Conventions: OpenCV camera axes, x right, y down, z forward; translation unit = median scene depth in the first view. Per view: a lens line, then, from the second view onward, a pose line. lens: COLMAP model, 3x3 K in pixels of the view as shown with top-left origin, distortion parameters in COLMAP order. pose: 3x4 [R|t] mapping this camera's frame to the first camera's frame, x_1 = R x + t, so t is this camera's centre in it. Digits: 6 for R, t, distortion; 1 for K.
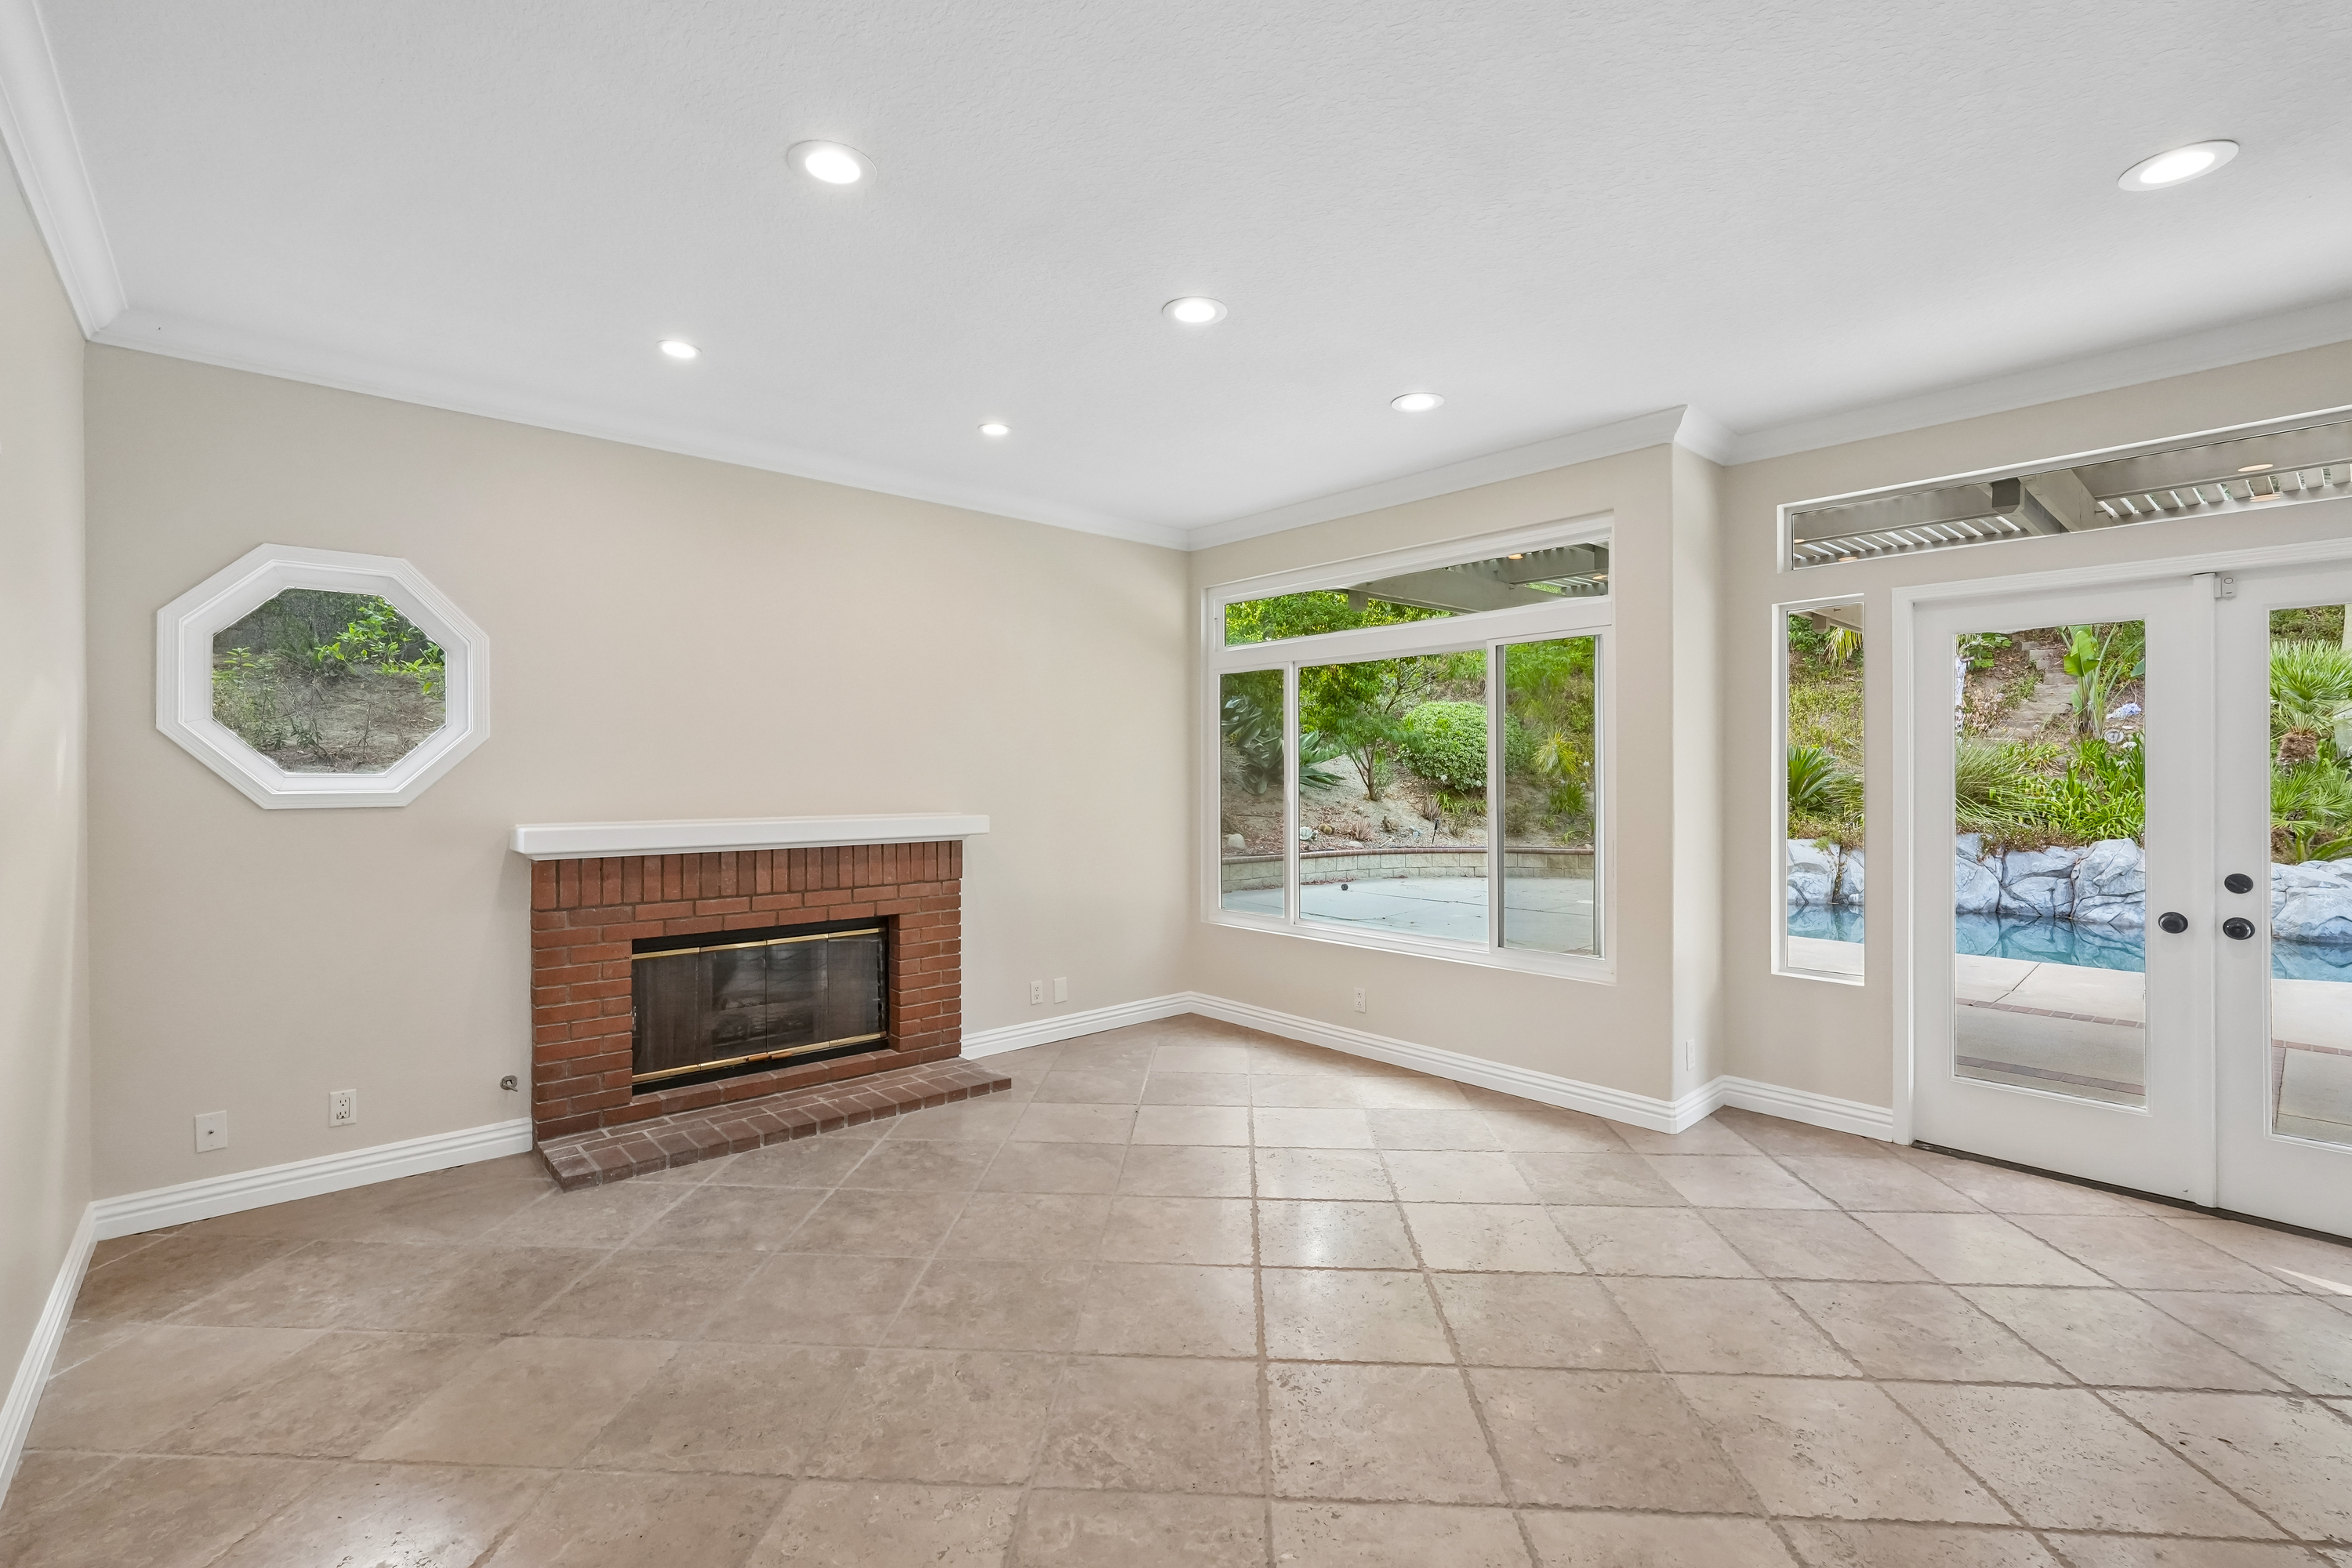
lens RADIAL K [[1035.8, 0, 1186.4], [0, 1035.8, 772.0], [0, 0, 1]] dist [-0.000859, 0.000429]
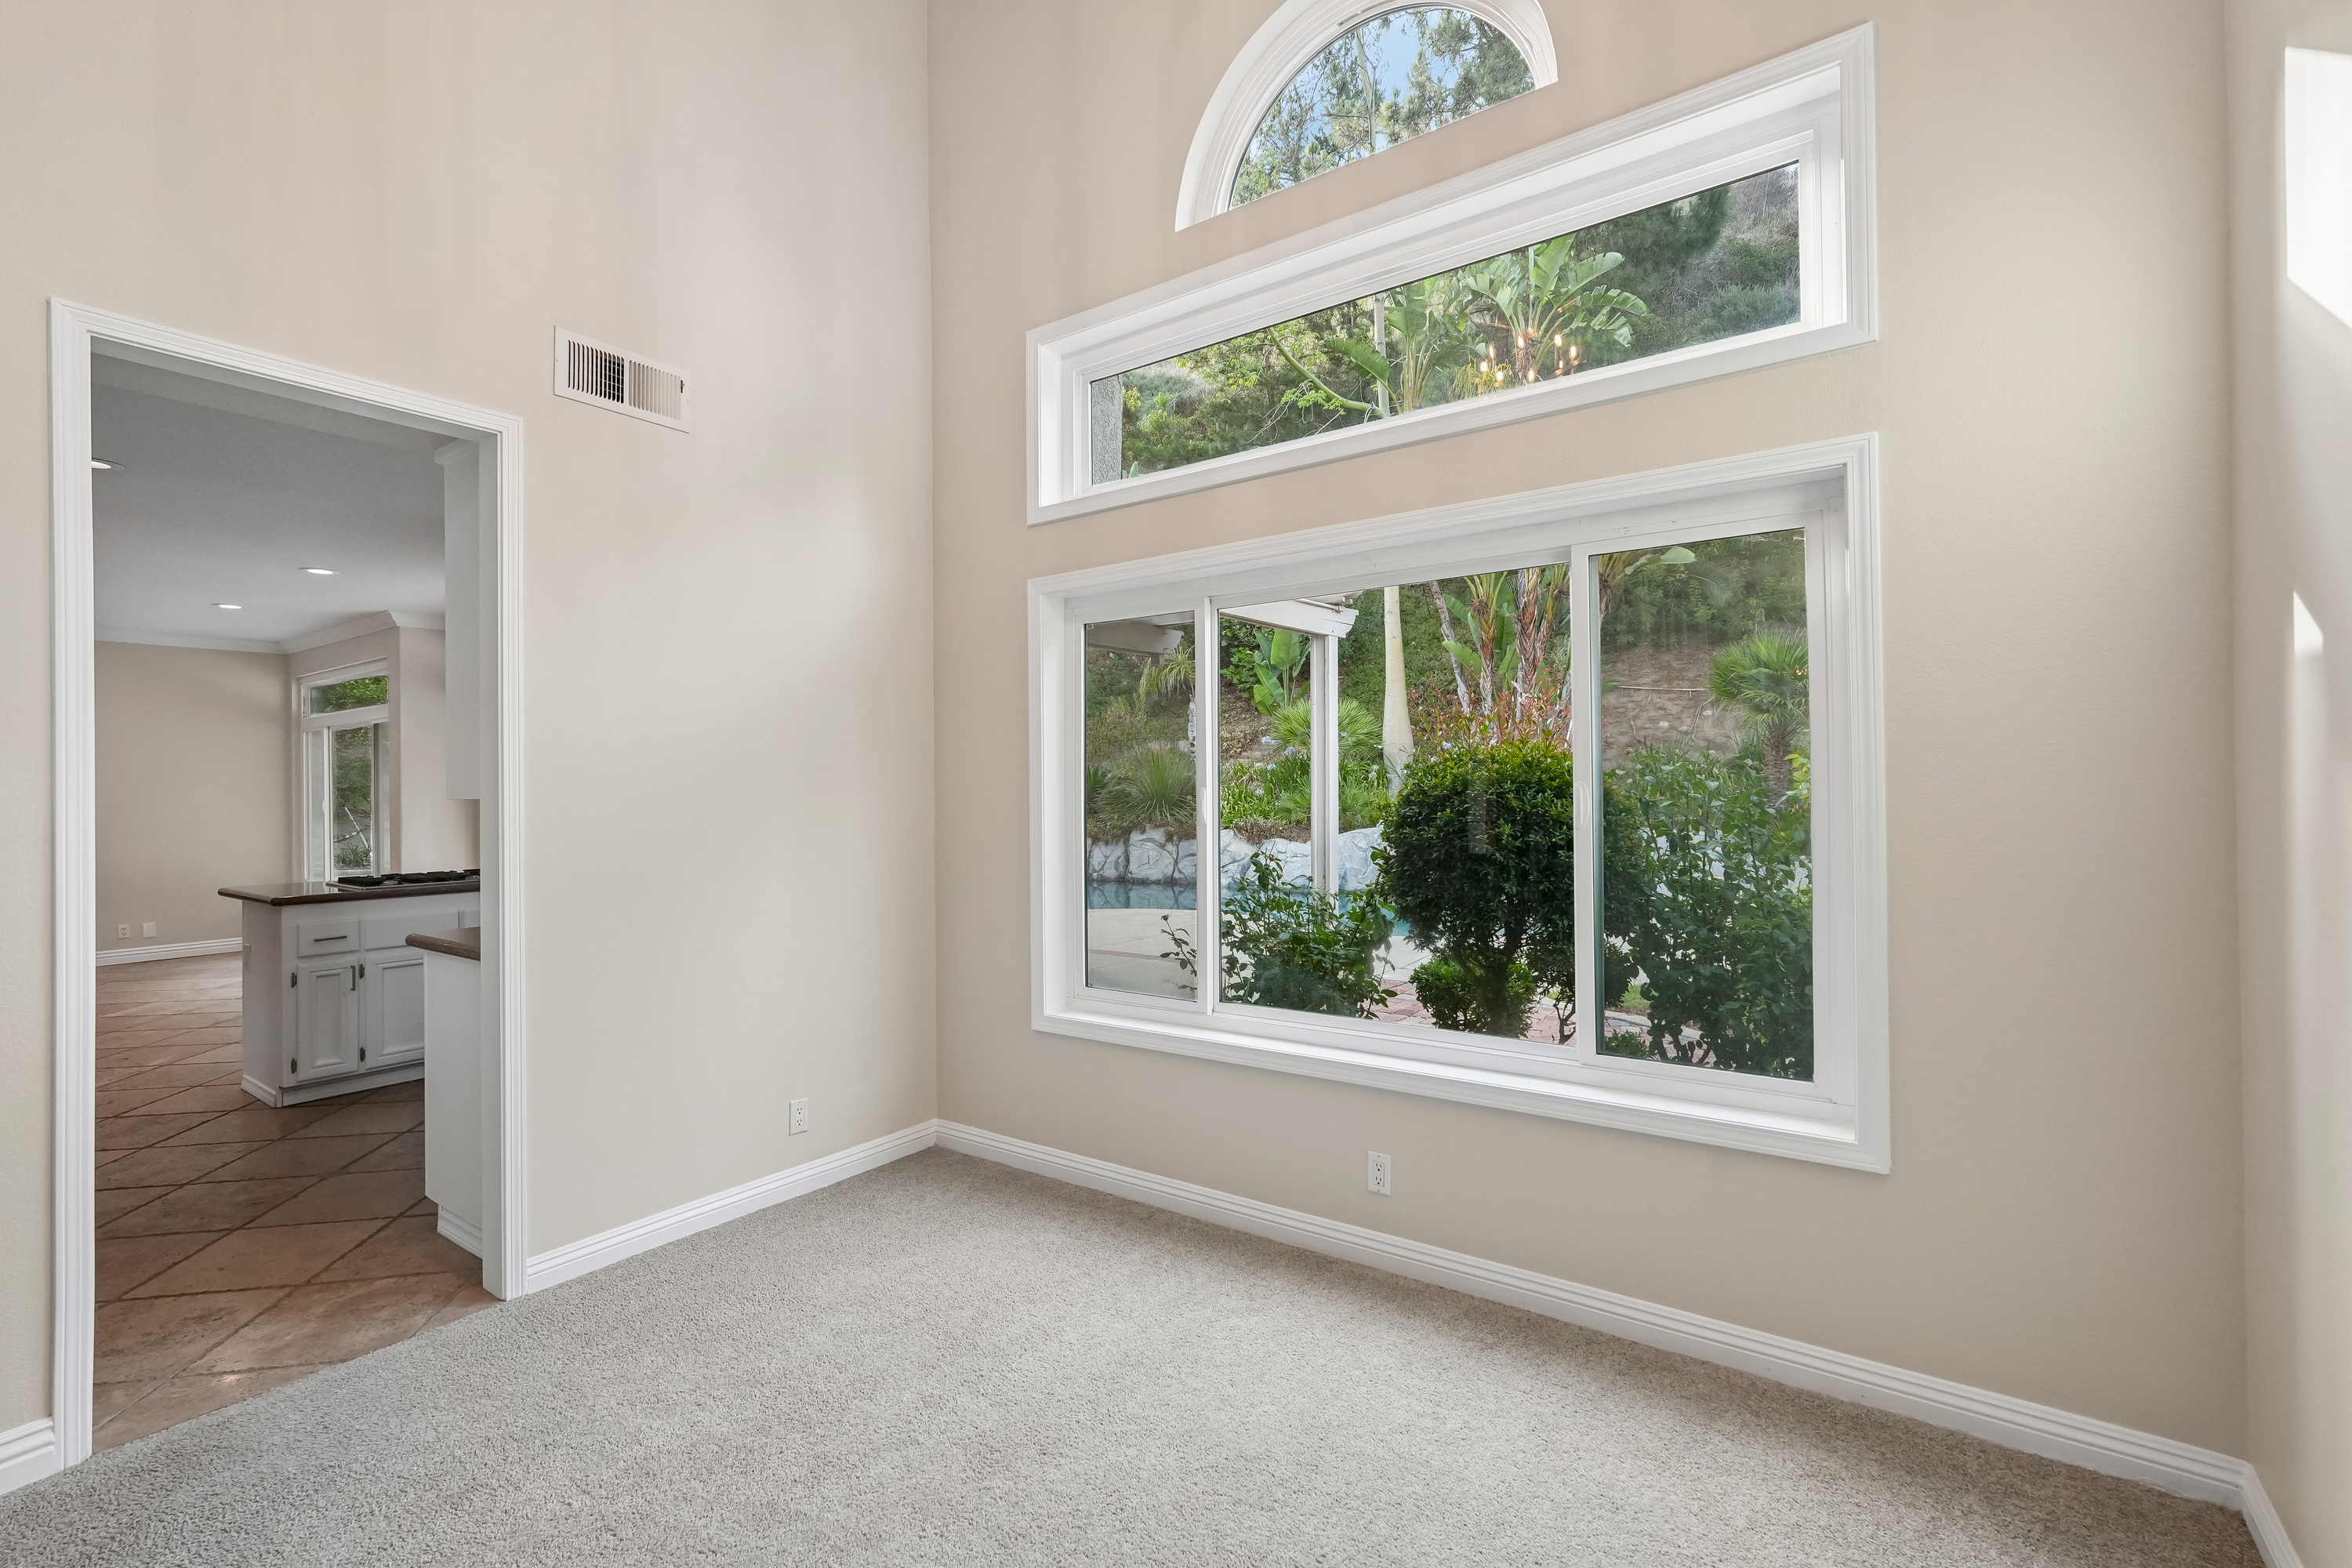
lens RADIAL K [[1034.9, 0, 1168.4], [0, 1034.9, 782.9], [0, 0, 1]] dist [-0.003021, 0.000580]
pose [[0.980851, -0.012279, 0.194371, 1.407662], [0.012904, 0.999915, -0.001951, 0.003952], [-0.194331, 0.004422, 0.980926, -1.117164]]
